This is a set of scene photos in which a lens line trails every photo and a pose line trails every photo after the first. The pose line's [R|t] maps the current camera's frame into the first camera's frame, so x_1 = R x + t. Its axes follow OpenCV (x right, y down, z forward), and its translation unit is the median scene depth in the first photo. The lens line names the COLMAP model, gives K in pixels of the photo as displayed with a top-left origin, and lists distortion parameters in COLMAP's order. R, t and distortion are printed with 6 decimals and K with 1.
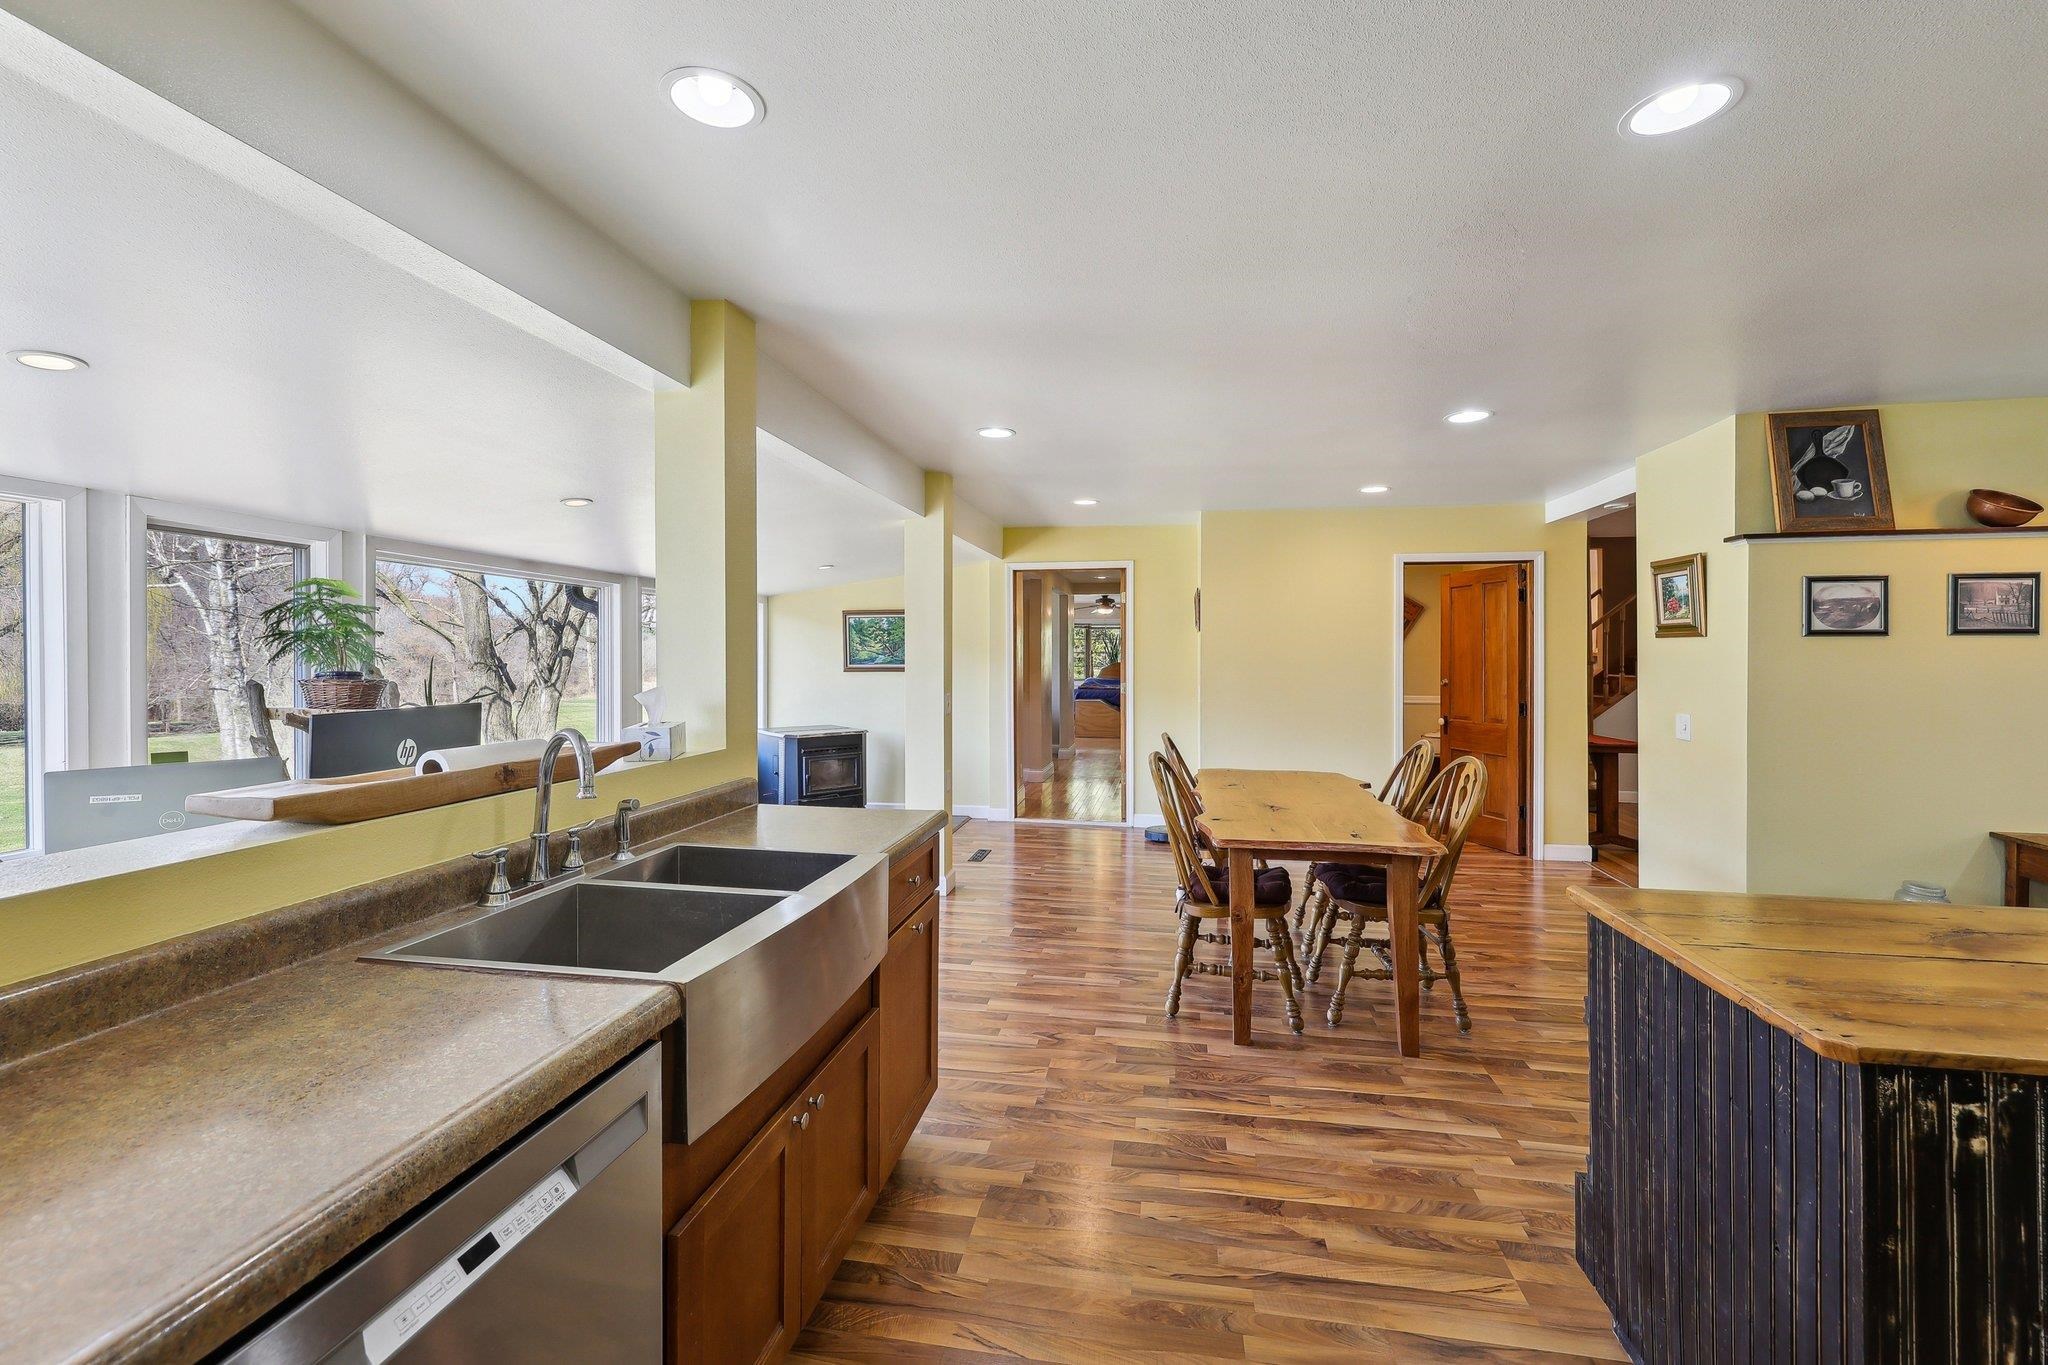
lens RADIAL K [[886.5, 0, 1019.2], [0, 886.5, 656.7], [0, 0, 1]] dist [0.001083, 0.000241]
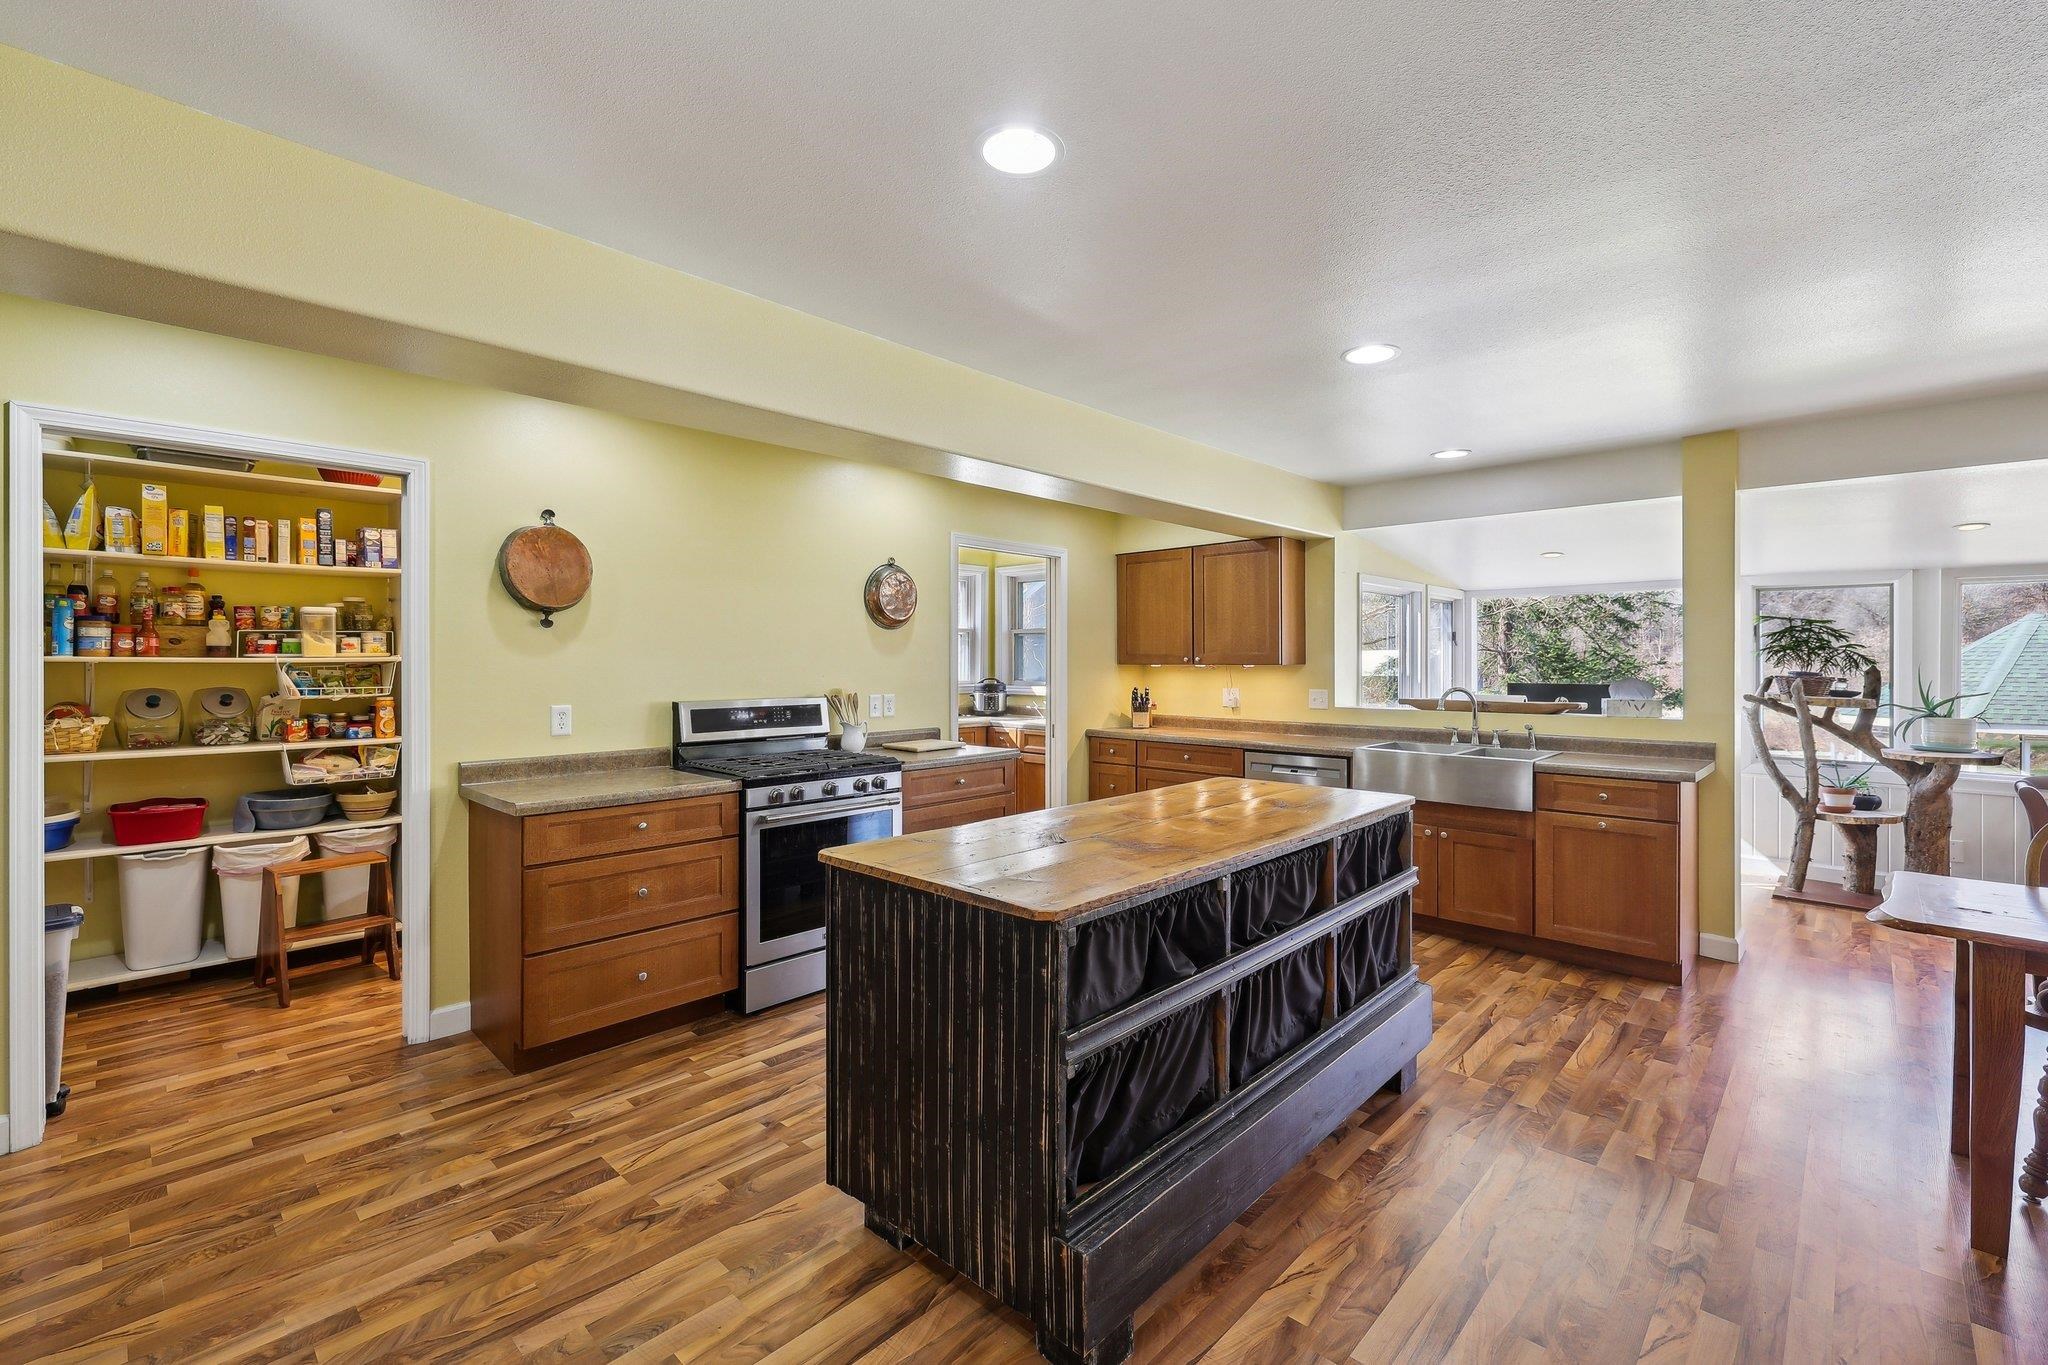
lens RADIAL K [[886.5, 0, 1009.3], [0, 886.5, 663.8], [0, 0, 1]] dist [0.001083, 0.000241]
pose [[-0.562710, -0.001206, -0.826654, 1.193166], [-0.000976, 0.999999, -0.000794, 0.002612], [0.826654, 0.000360, -0.562710, 0.640571]]
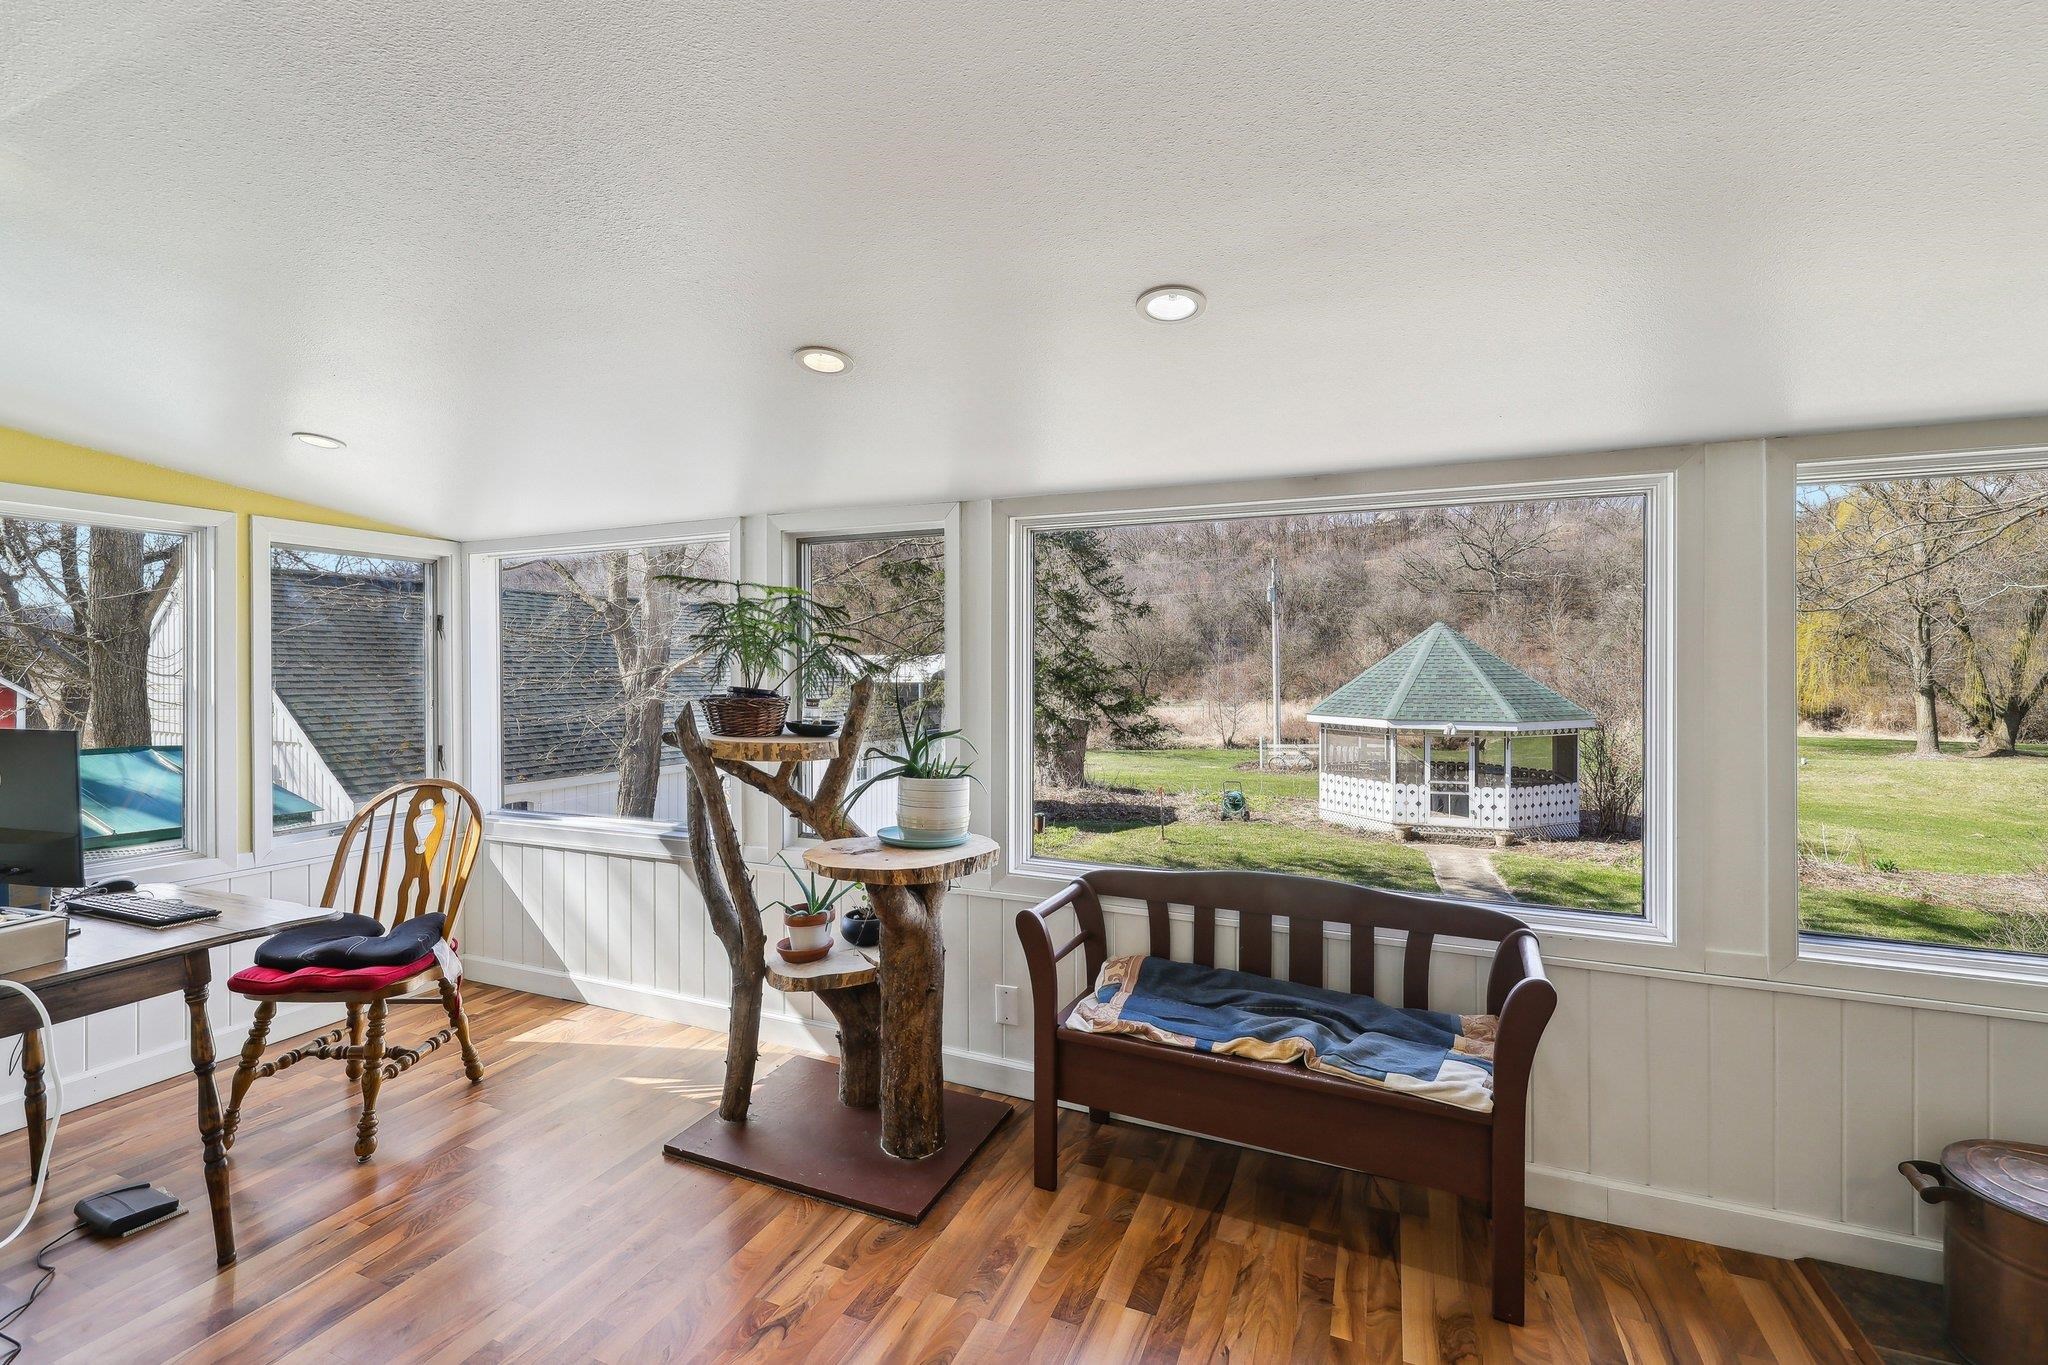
lens RADIAL K [[886.5, 0, 1018.0], [0, 886.5, 642.6], [0, 0, 1]] dist [0.001083, 0.000241]
pose [[-0.223629, -0.026689, -0.974309, -0.032660], [0.004342, 0.999588, -0.028378, -0.001580], [0.974665, -0.010577, -0.223421, 1.270178]]
